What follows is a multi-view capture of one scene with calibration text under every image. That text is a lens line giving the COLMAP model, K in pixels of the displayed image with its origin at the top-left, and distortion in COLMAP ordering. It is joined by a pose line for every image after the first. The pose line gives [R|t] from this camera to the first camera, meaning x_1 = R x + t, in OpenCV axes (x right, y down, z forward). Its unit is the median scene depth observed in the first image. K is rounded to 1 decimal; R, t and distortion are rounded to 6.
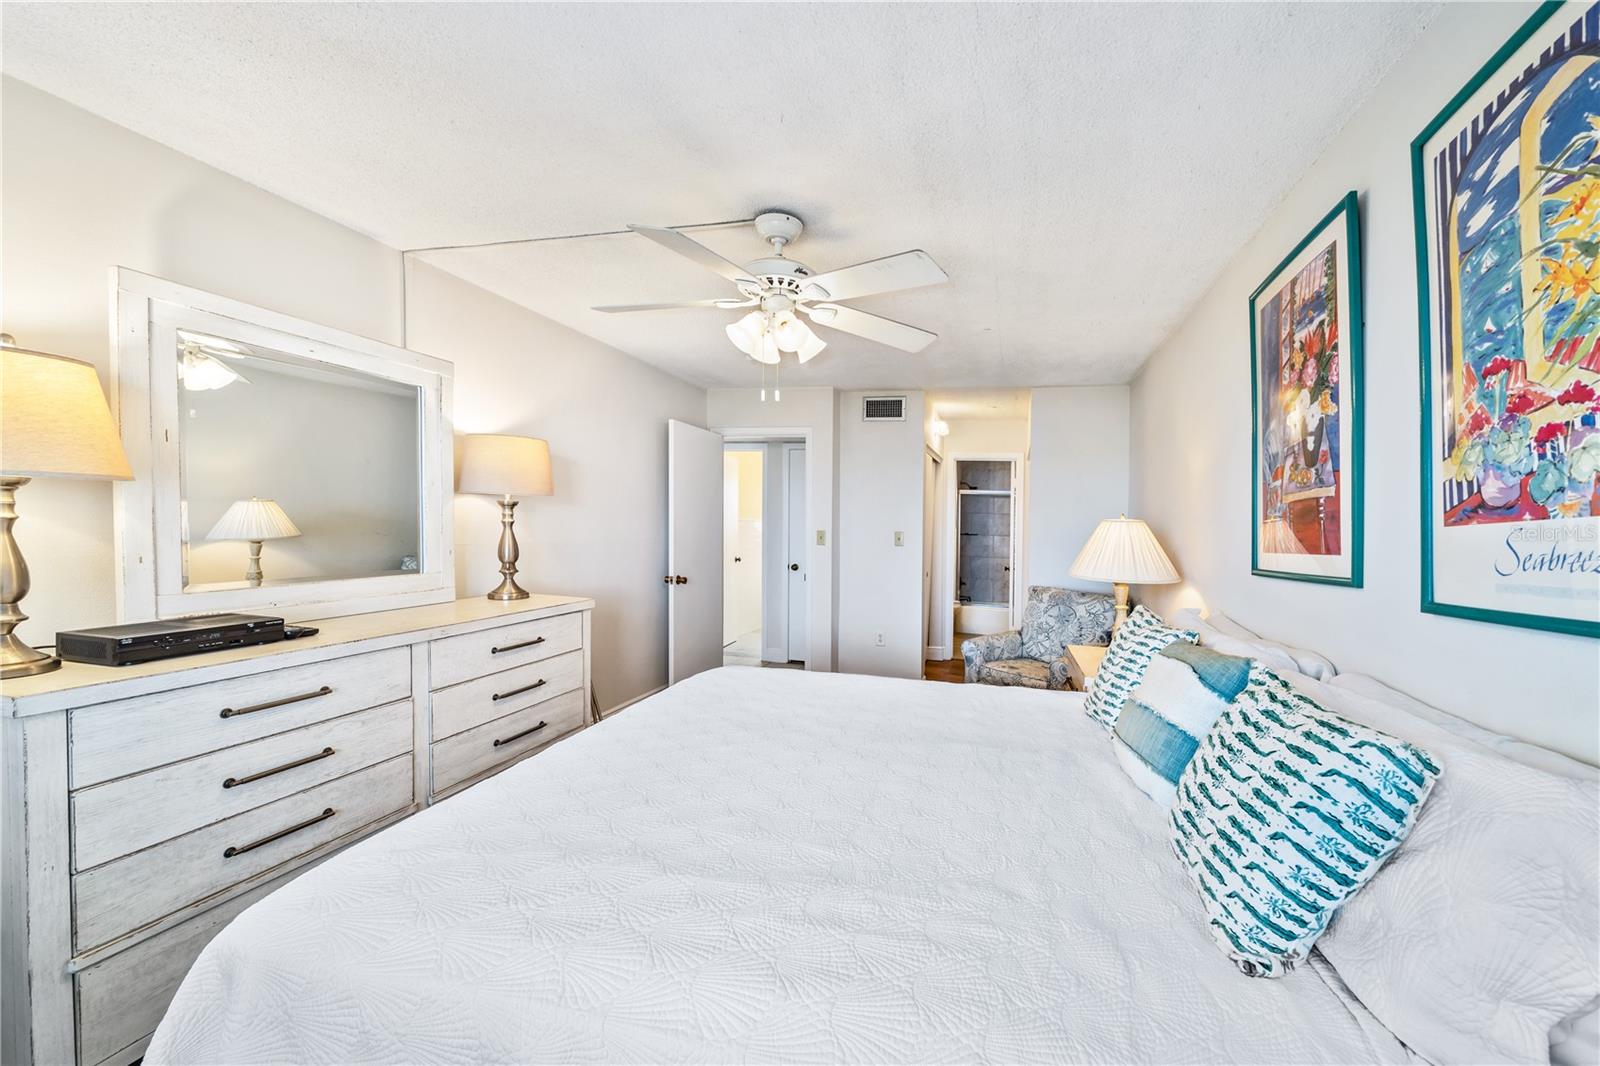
lens RADIAL K [[602.6, 0, 799.3], [0, 602.6, 532.4], [0, 0, 1]] dist [-0.002022, -0.000228]
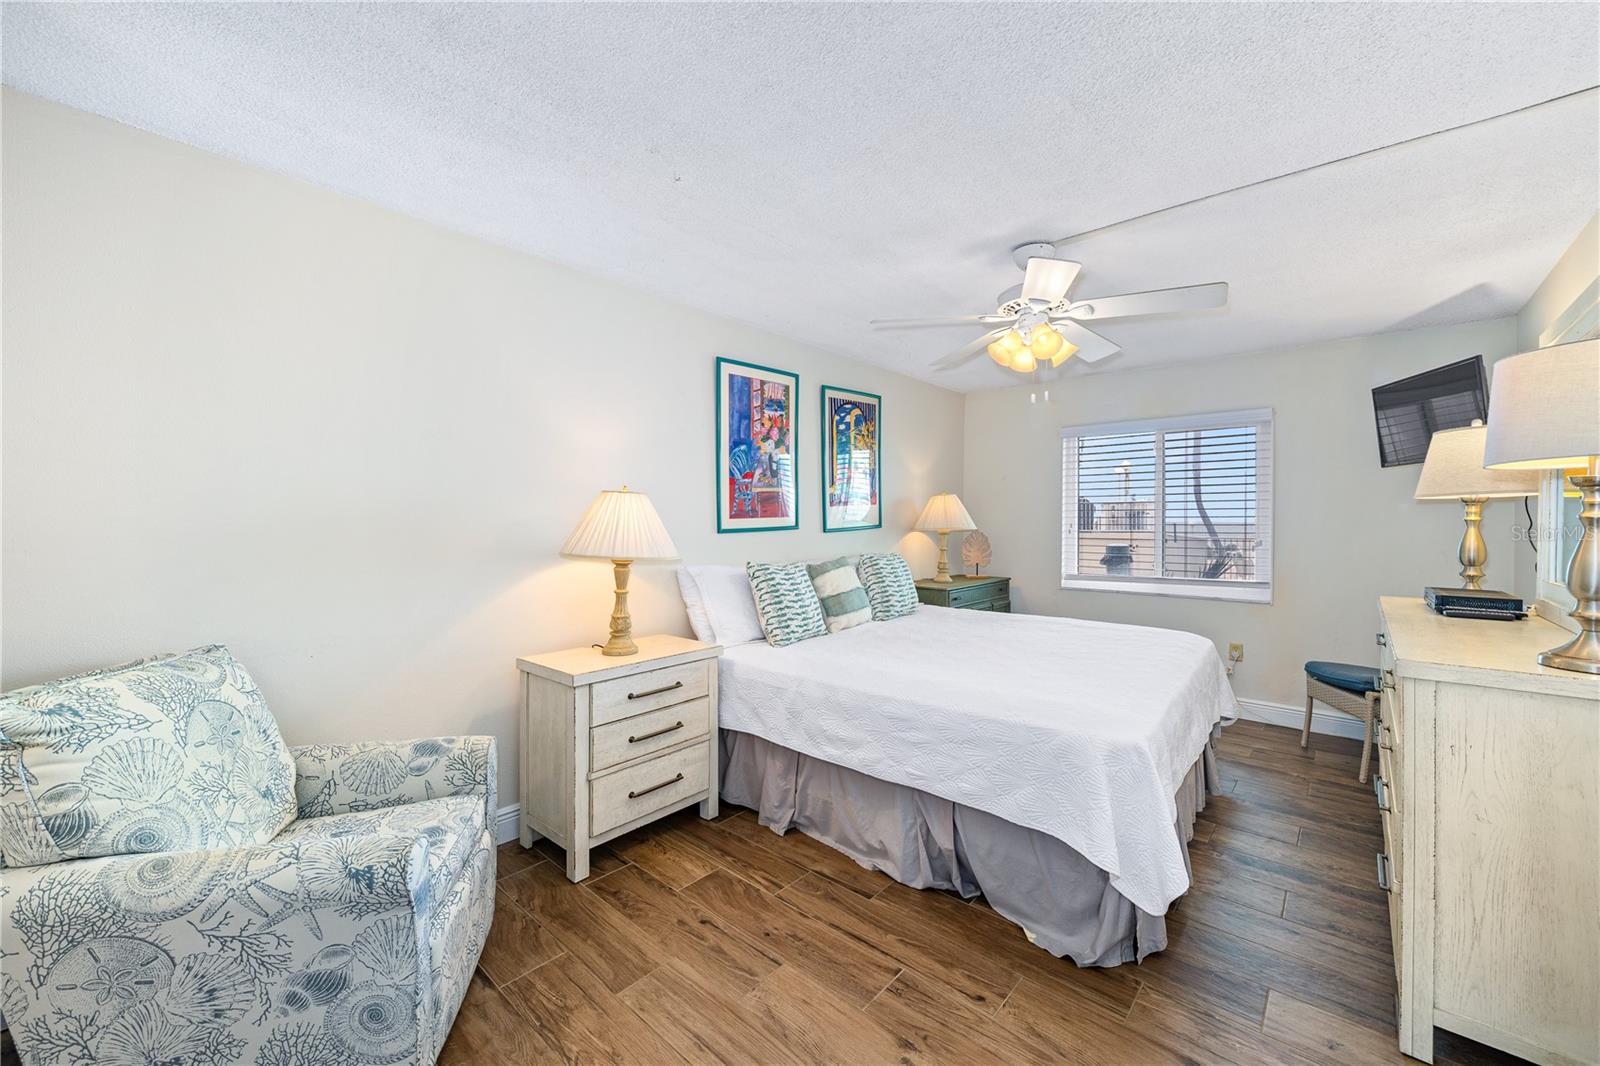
lens RADIAL K [[602.6, 0, 800.6], [0, 602.6, 525.2], [0, 0, 1]] dist [-0.002022, -0.000228]
pose [[-0.927369, -0.008506, 0.374052, -0.052923], [-0.002114, 0.999845, 0.017497, 0.029011], [-0.374143, 0.015435, -0.927243, 3.364176]]
